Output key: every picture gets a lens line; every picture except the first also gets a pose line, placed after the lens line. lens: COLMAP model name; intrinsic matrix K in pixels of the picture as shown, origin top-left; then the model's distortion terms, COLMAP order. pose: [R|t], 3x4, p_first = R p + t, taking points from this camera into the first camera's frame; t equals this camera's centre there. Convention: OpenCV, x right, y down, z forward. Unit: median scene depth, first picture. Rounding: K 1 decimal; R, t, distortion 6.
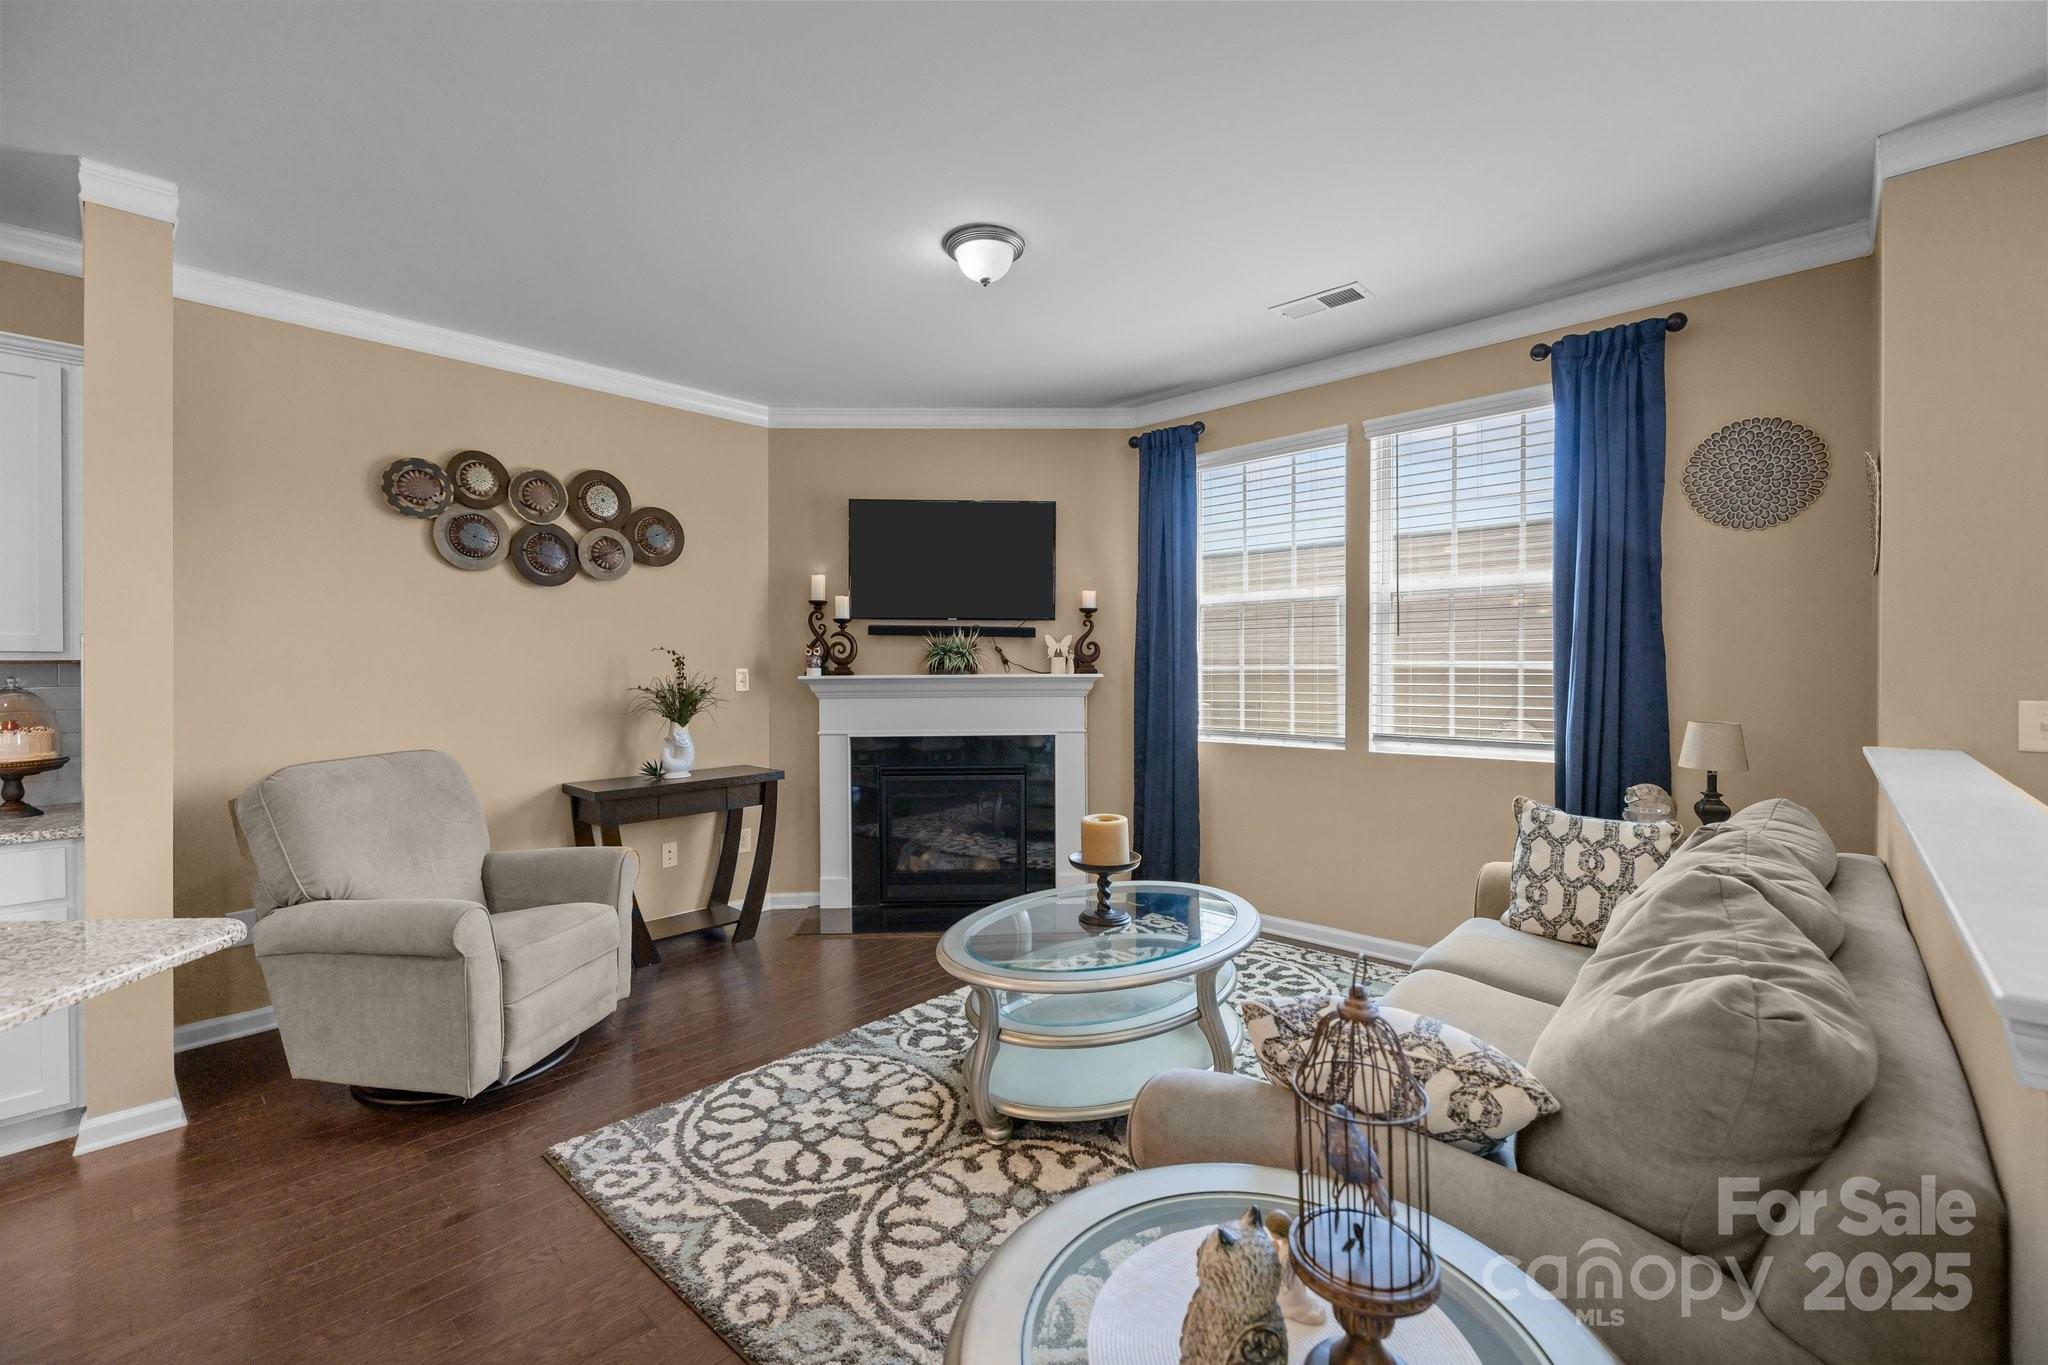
lens RADIAL K [[859.0, 0, 1006.9], [0, 859.0, 671.0], [0, 0, 1]] dist [-0.000878, -0.000014]
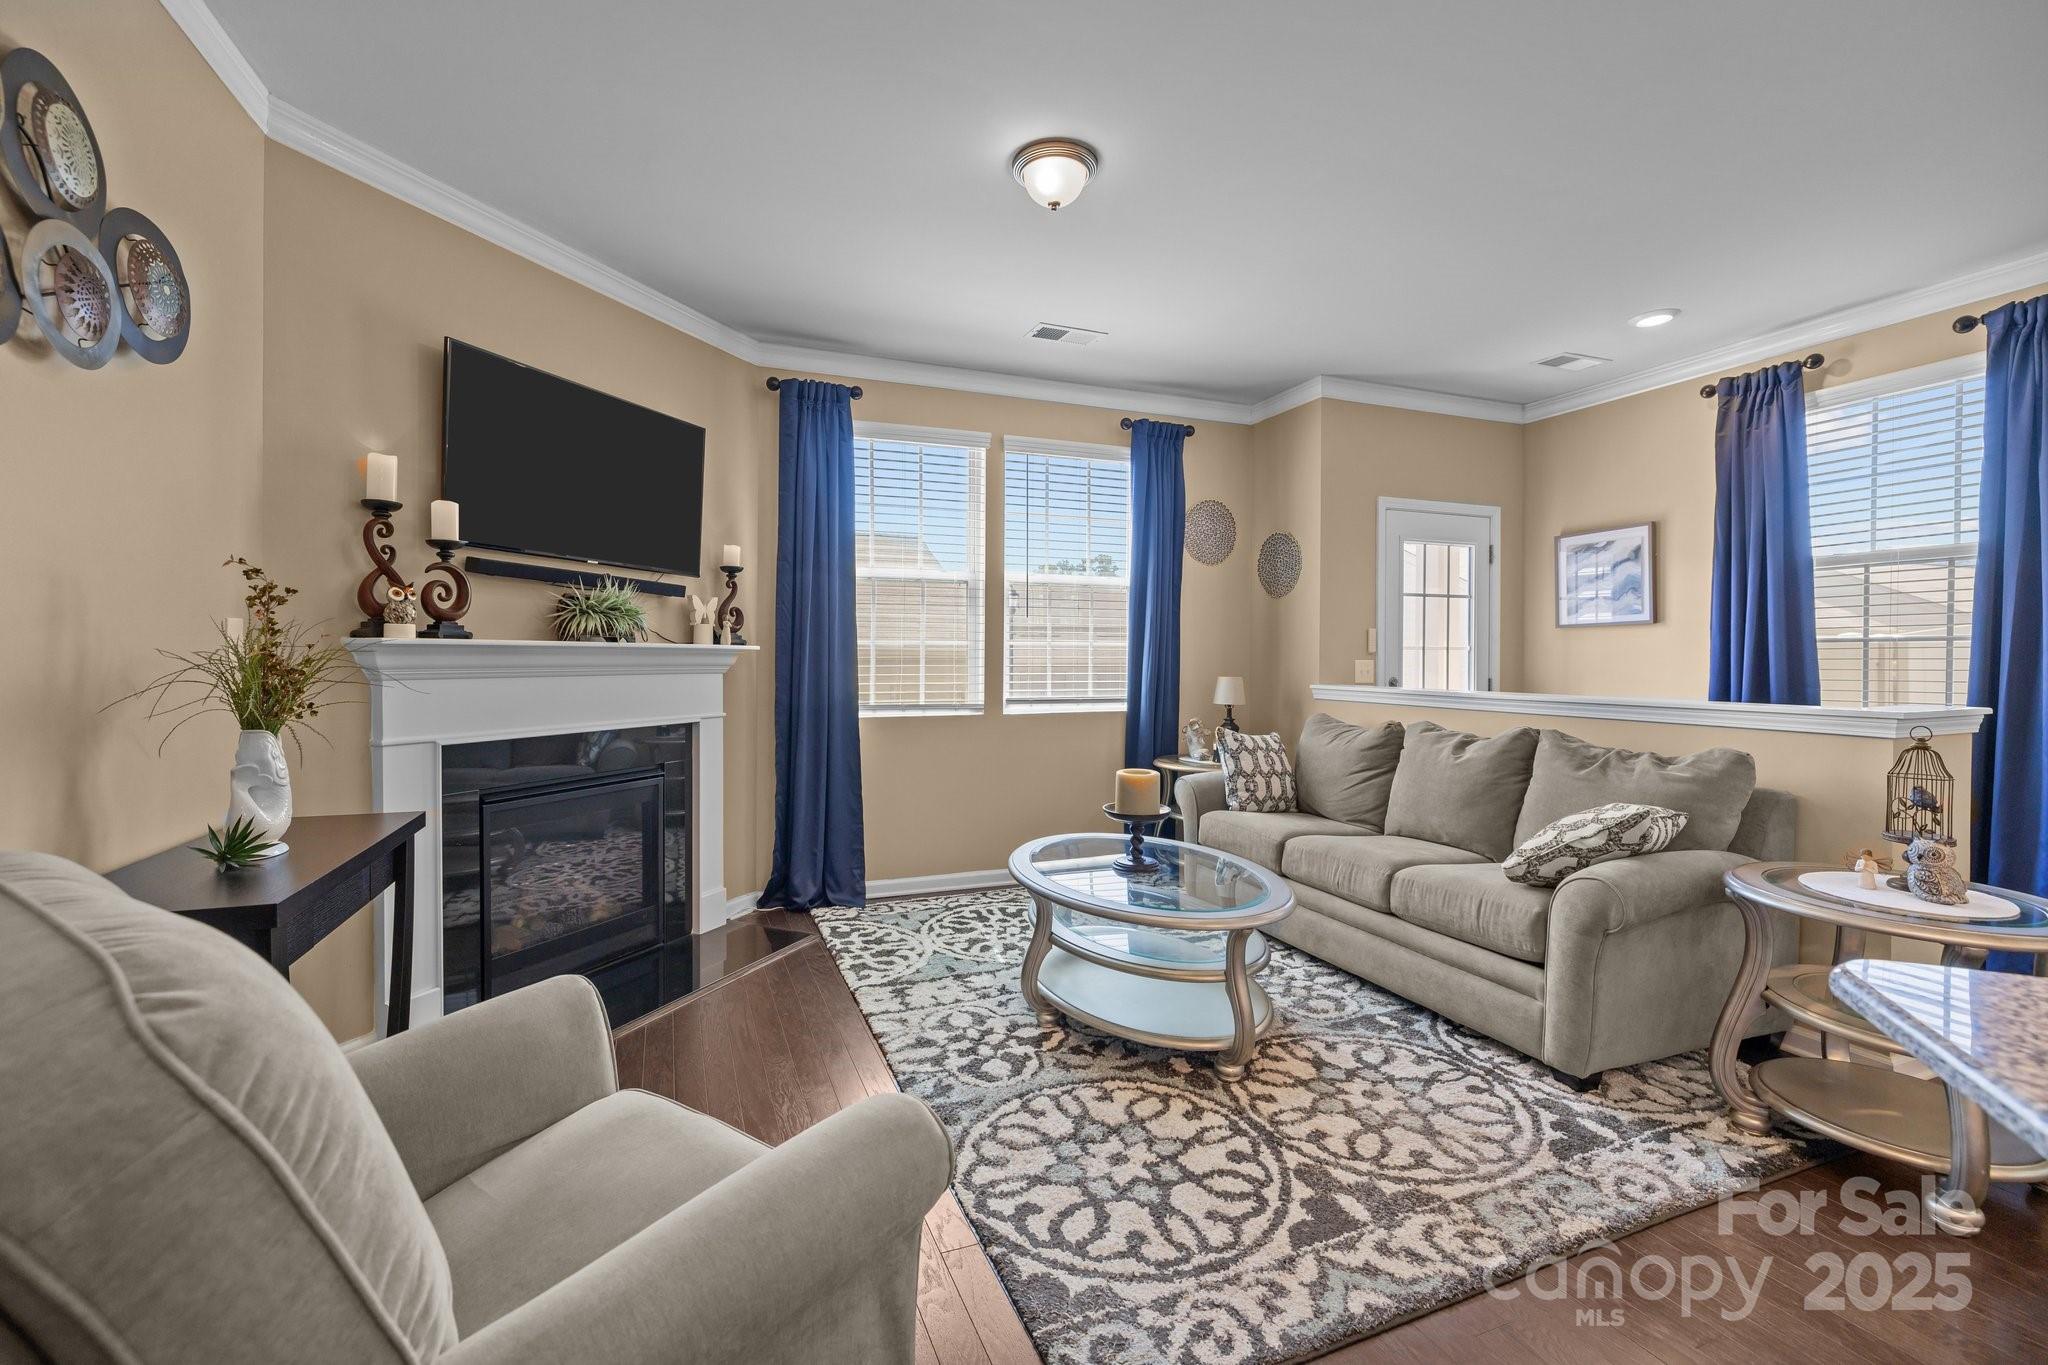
lens RADIAL K [[862.7, 0, 1006.6], [0, 862.7, 663.6], [0, 0, 1]] dist [0.000156, -0.000353]
pose [[0.429696, 0.002388, 0.902970, -0.682545], [-0.000175, 0.999997, -0.002562, 0.028836], [-0.902973, 0.000942, 0.429695, 0.503312]]
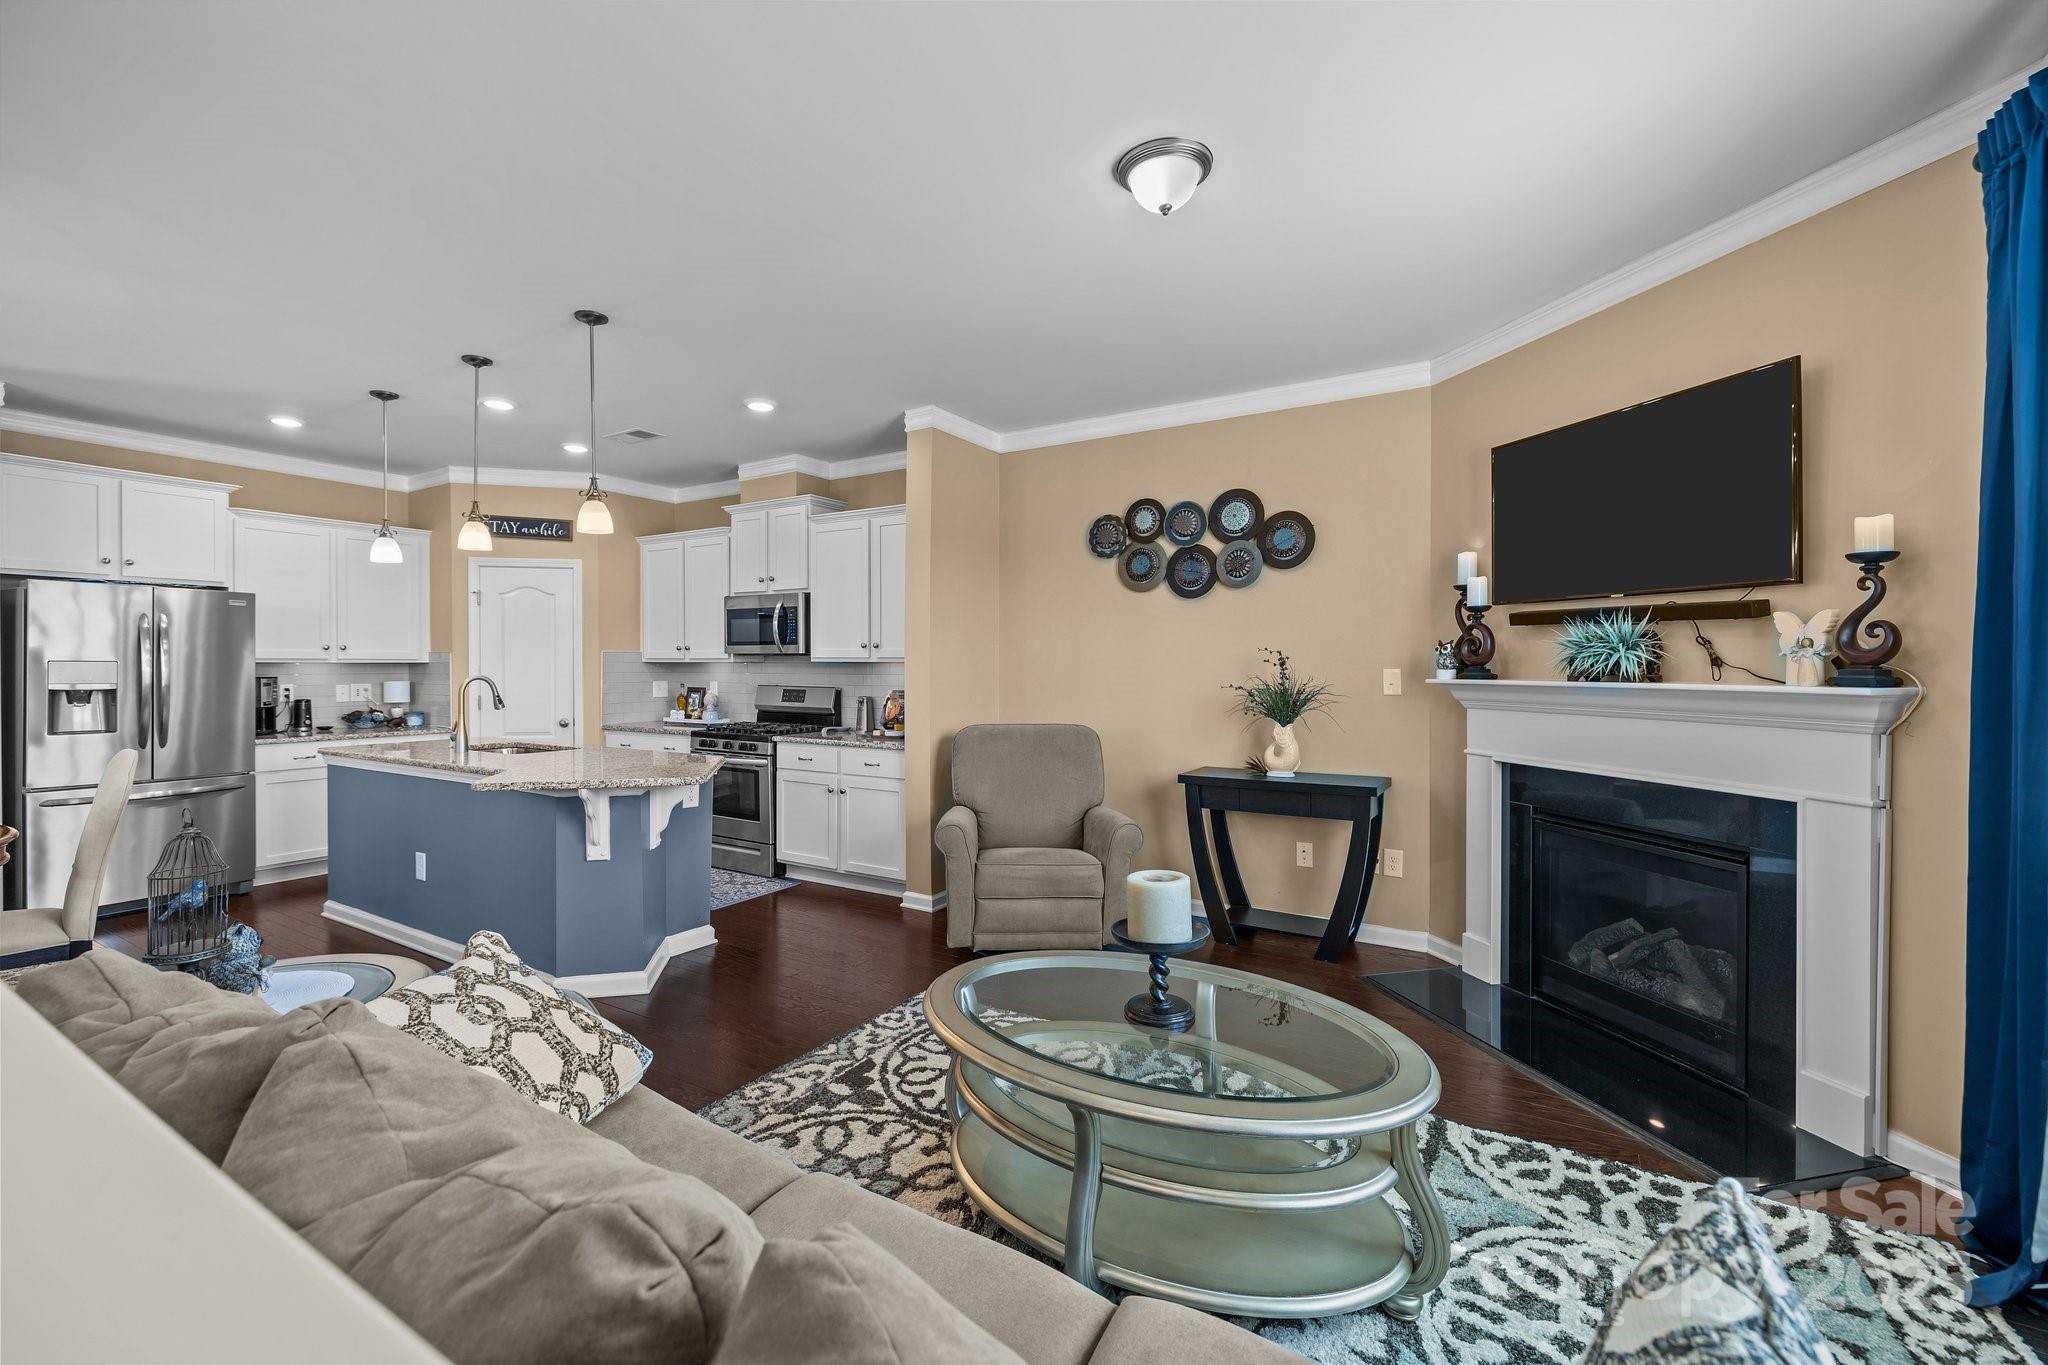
lens RADIAL K [[859.0, 0, 1006.9], [0, 859.0, 671.0], [0, 0, 1]] dist [-0.000878, -0.000014]
pose [[0.194380, 0.013332, -0.980836, 0.597898], [-0.007134, 0.999900, 0.012177, -0.010721], [0.980900, 0.004630, 0.194455, 0.533976]]
